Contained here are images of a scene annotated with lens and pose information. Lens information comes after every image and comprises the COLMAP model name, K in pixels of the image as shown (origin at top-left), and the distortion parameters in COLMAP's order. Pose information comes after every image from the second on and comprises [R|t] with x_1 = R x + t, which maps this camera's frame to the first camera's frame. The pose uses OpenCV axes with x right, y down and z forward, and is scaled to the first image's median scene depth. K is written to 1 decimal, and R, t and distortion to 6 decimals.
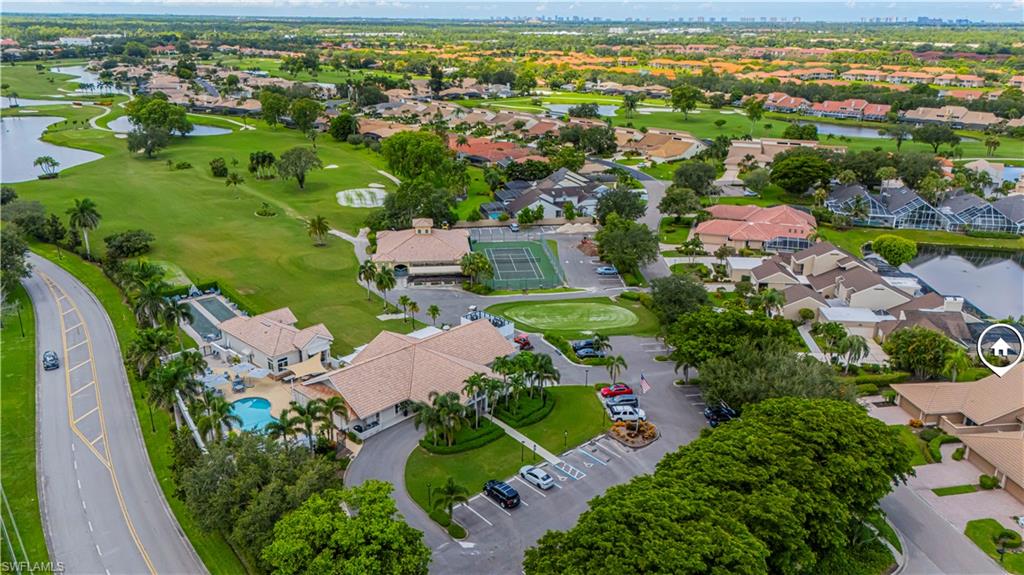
lens RADIAL K [[757.8, 0, 512.0], [0, 757.8, 287.5], [0, 0, 1]] dist [0.105237, -0.134146]
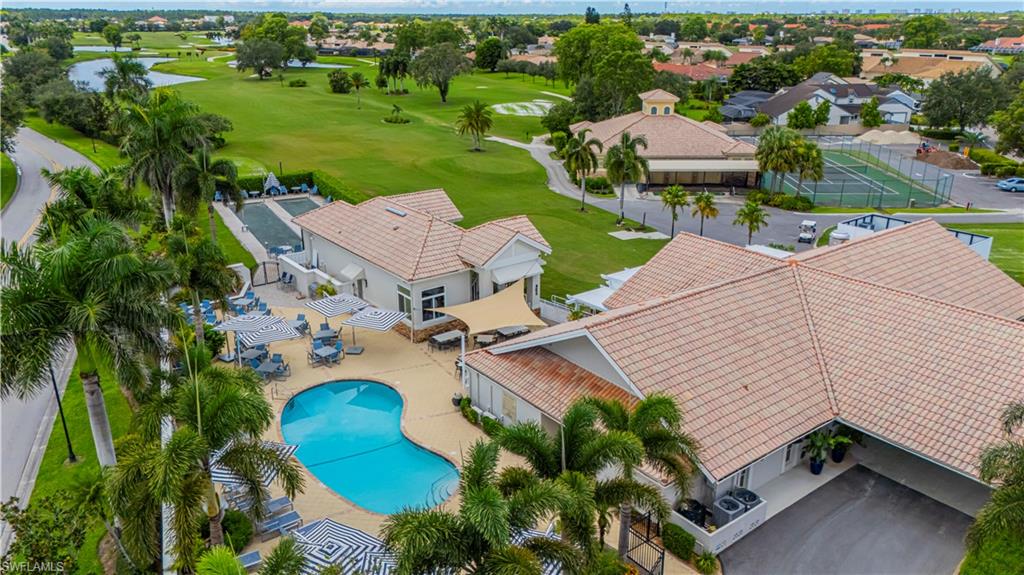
lens RADIAL K [[757.8, 0, 512.0], [0, 757.8, 287.5], [0, 0, 1]] dist [0.105237, -0.134146]
pose [[0.987787, 0.043525, -0.149604, -0.101587], [-0.043194, 0.999052, 0.005460, 0.045067], [0.149700, 0.001068, 0.988731, 0.311493]]
